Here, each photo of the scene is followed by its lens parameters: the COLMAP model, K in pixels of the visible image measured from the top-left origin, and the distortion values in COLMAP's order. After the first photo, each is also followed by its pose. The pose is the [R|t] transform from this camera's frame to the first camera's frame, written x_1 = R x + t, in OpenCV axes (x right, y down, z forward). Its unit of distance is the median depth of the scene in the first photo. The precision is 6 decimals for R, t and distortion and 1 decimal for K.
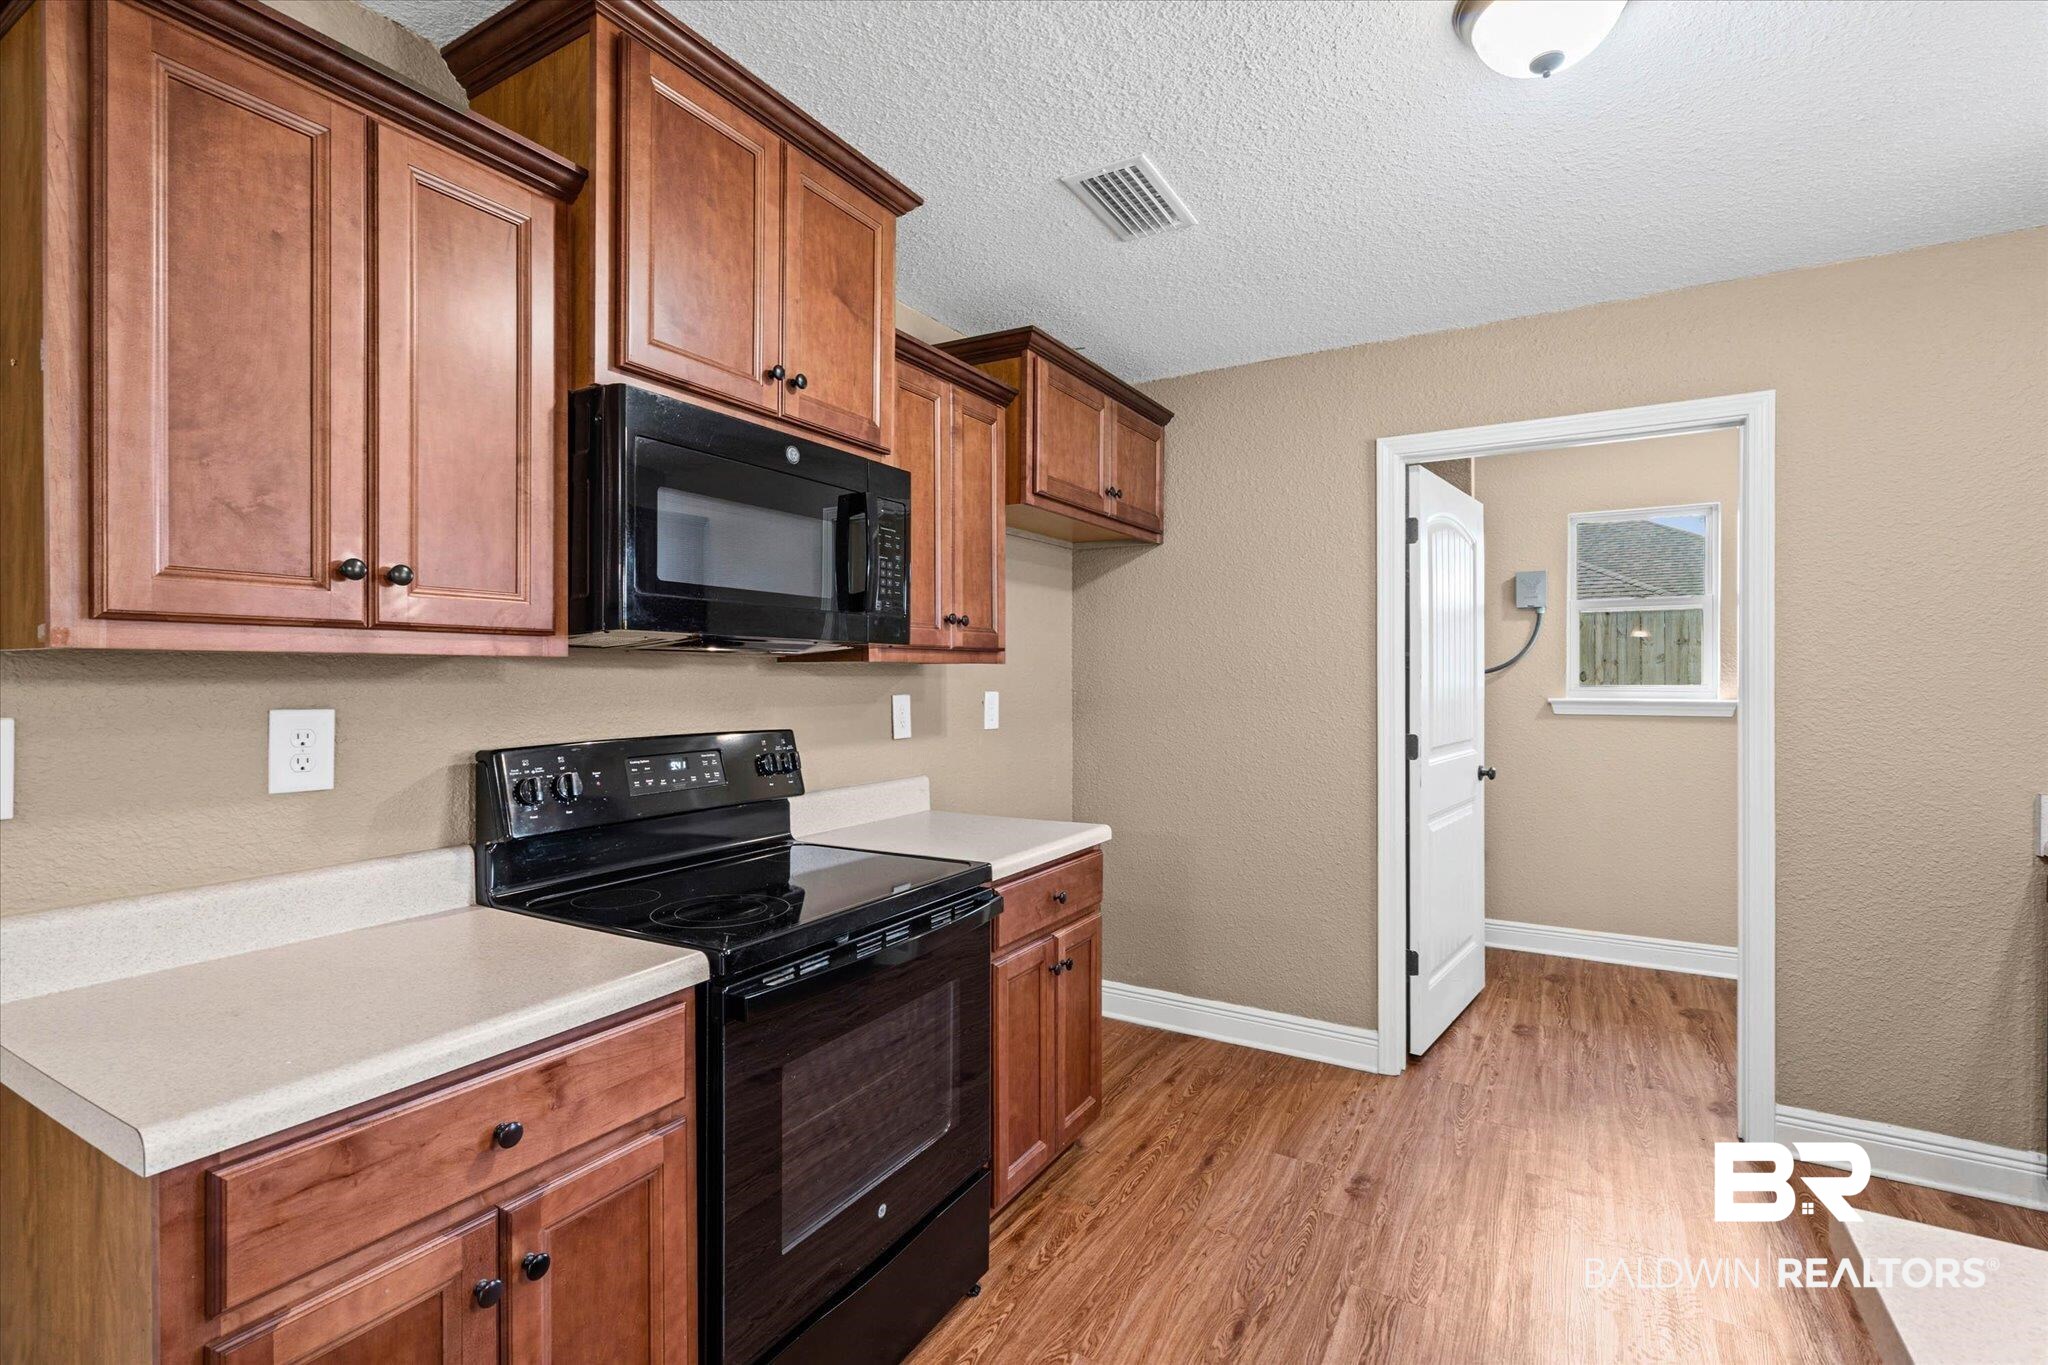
lens RADIAL K [[943.7, 0, 1021.4], [0, 943.7, 671.7], [0, 0, 1]] dist [0.000039, -0.000037]
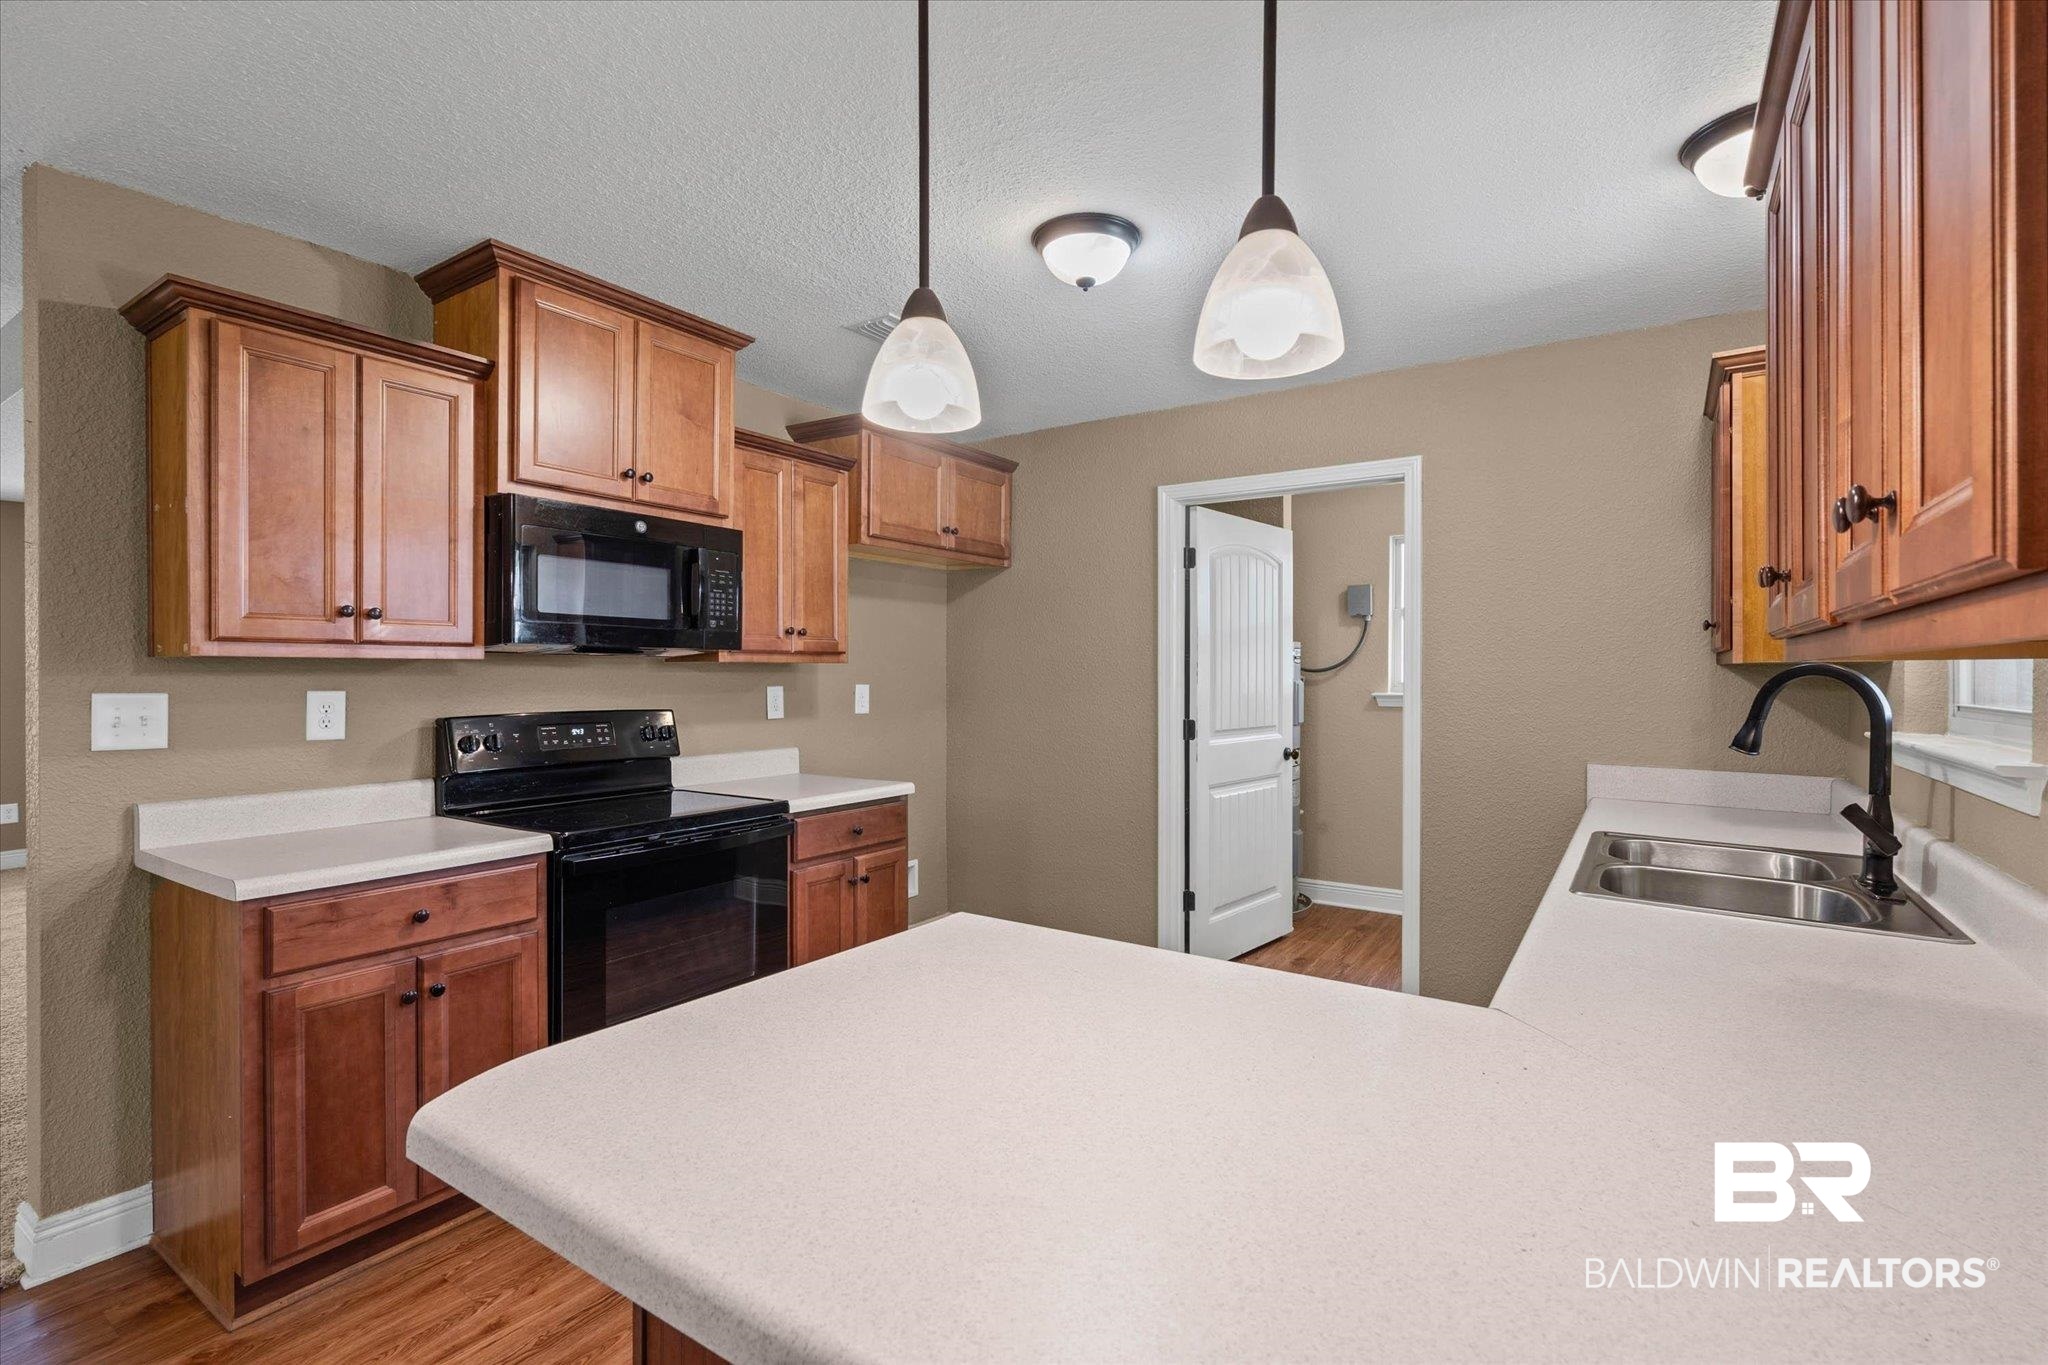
lens RADIAL K [[949.7, 0, 1020.3], [0, 949.7, 670.6], [0, 0, 1]] dist [0.001428, 0.000233]
pose [[0.998301, 0.003619, -0.058161, 0.511931], [-0.003458, 0.999990, 0.002862, -0.004266], [0.058171, -0.002656, 0.998303, -0.553185]]
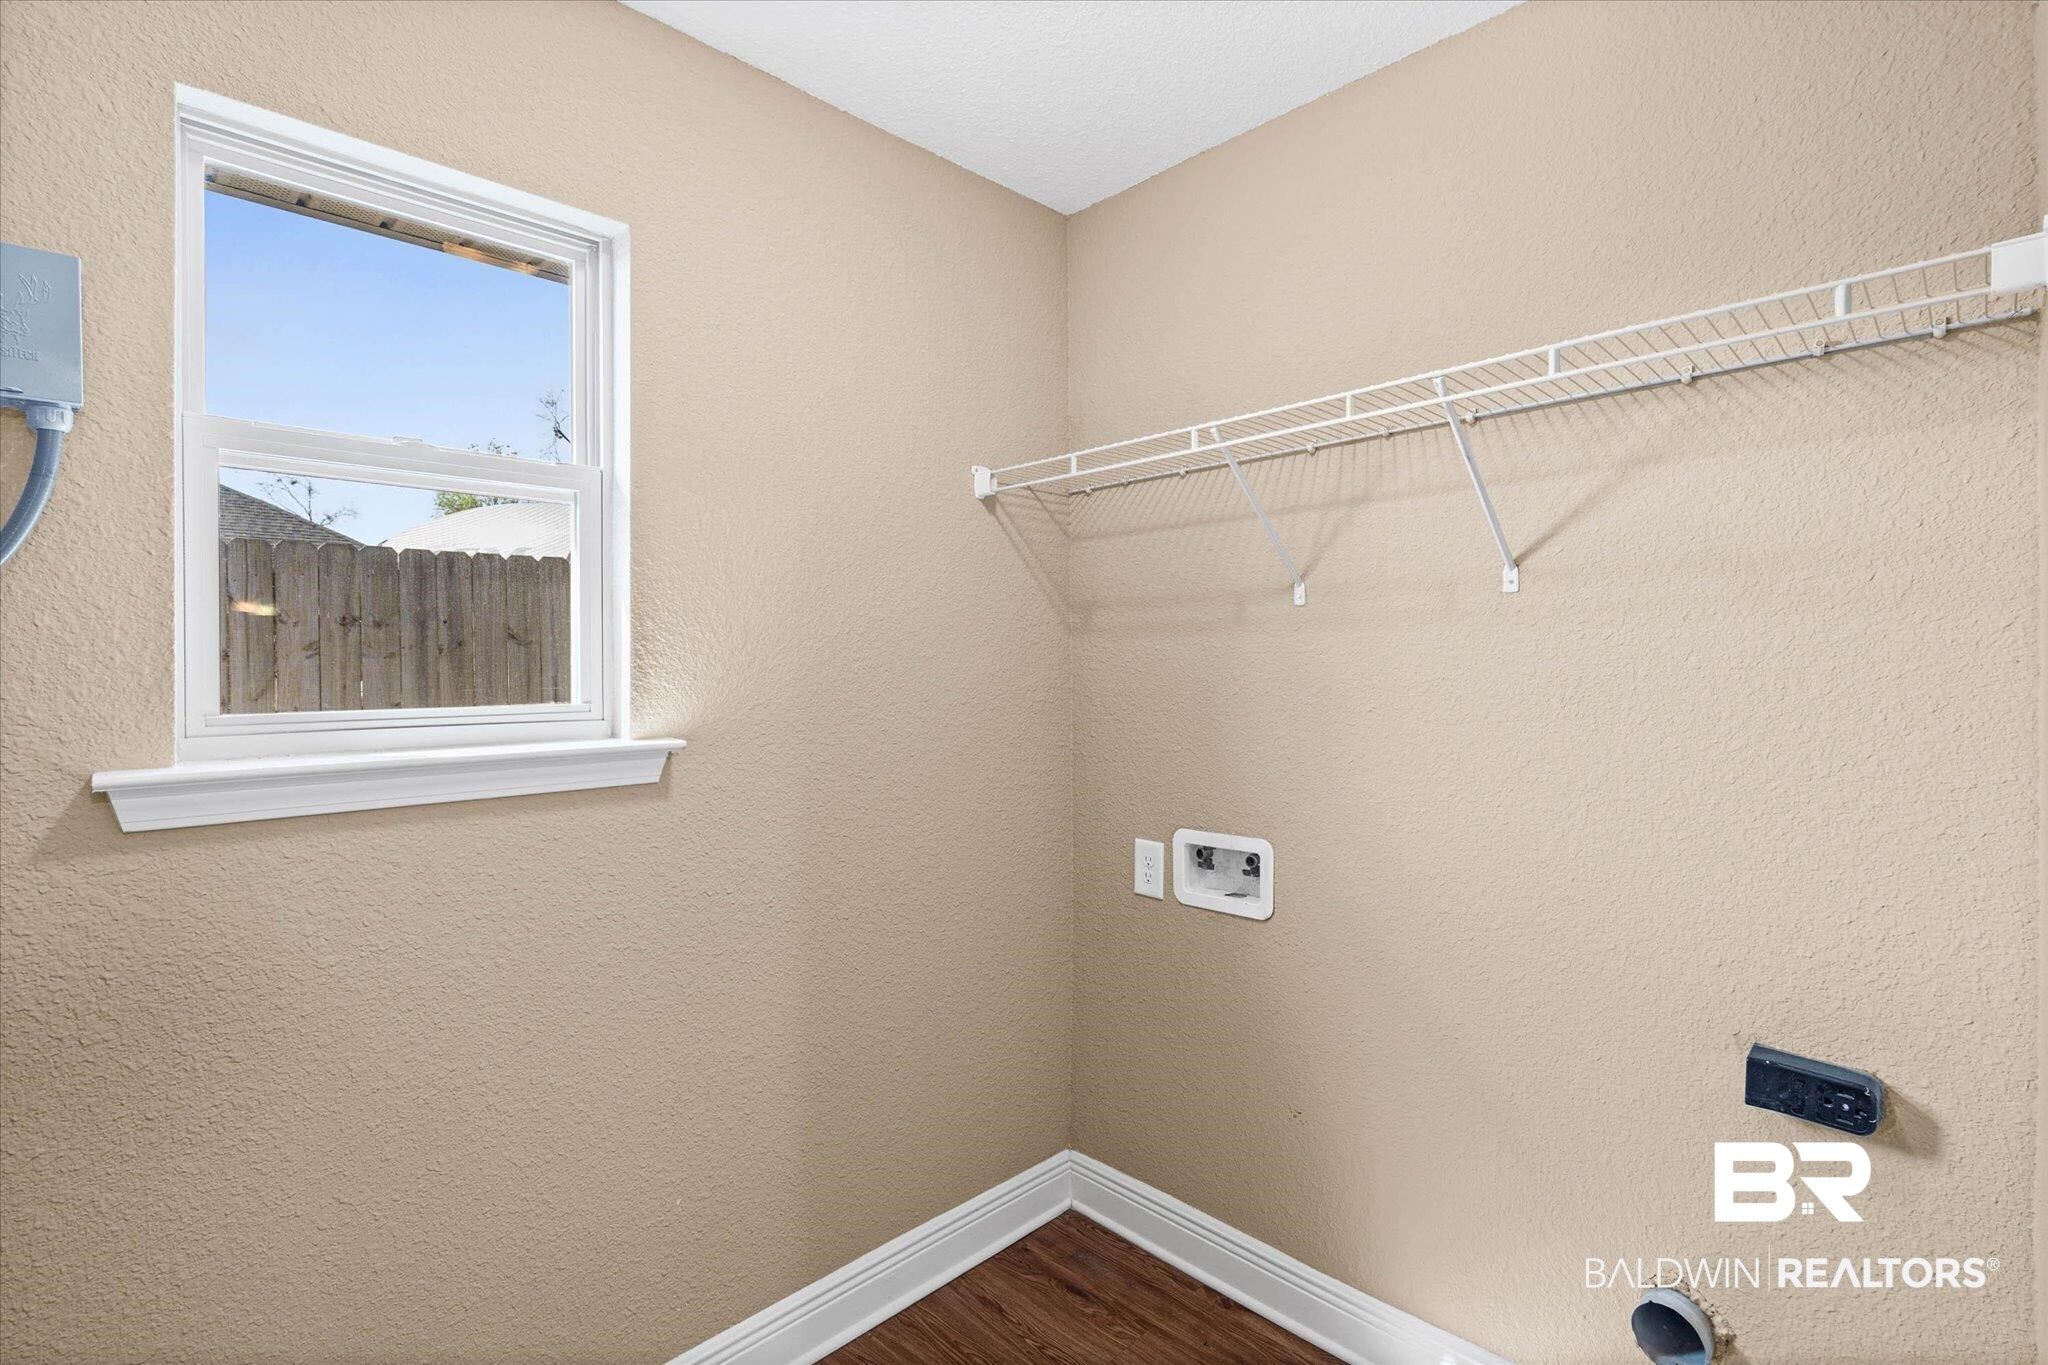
lens RADIAL K [[943.7, 0, 1021.4], [0, 943.7, 671.7], [0, 0, 1]] dist [0.000039, -0.000037]
pose [[0.264559, -0.003411, 0.964363, 1.033102], [0.004236, 0.999988, 0.002374, 0.001935], [-0.964360, 0.003457, 0.264571, 1.882116]]
